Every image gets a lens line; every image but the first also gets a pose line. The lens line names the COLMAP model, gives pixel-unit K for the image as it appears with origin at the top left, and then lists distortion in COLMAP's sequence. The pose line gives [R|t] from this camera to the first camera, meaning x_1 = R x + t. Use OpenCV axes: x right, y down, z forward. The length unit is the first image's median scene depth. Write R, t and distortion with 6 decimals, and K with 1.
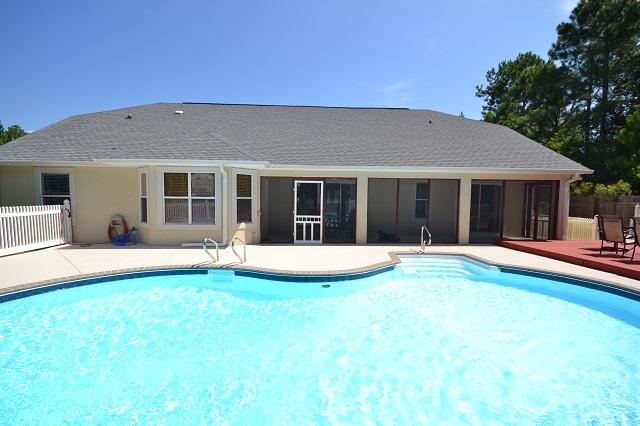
lens RADIAL K [[286.0, 0, 315.1], [0, 286.0, 213.9], [0, 0, 1]] dist [0.013433, -0.014203]
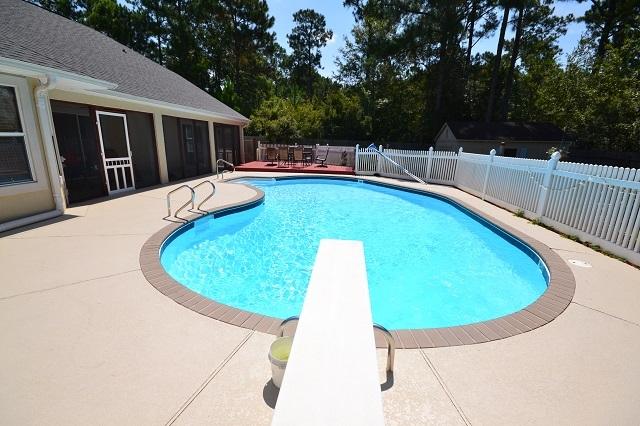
lens RADIAL K [[286.0, 0, 315.1], [0, 286.0, 213.9], [0, 0, 1]] dist [0.013433, -0.014203]
pose [[0.177731, -0.248483, 0.952191, -0.718341], [0.039976, 0.968620, 0.245309, -0.017300], [-0.983267, -0.005534, 0.182088, 0.304837]]
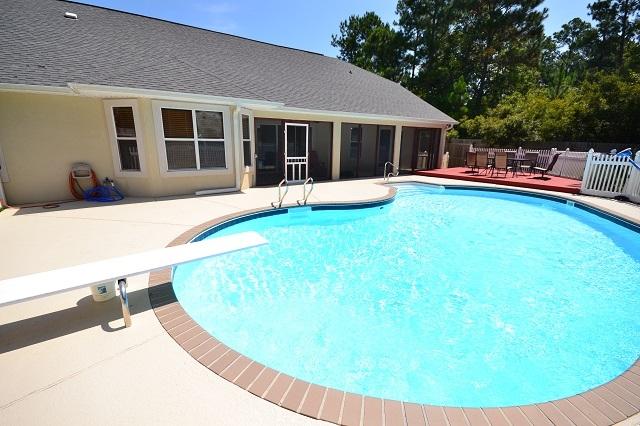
lens RADIAL K [[286.0, 0, 315.1], [0, 286.0, 213.9], [0, 0, 1]] dist [0.013433, -0.014203]
pose [[0.853732, -0.127883, 0.504765, -0.528393], [0.026988, 0.978937, 0.202370, -0.000917], [-0.520013, -0.159147, 0.839201, 0.024470]]
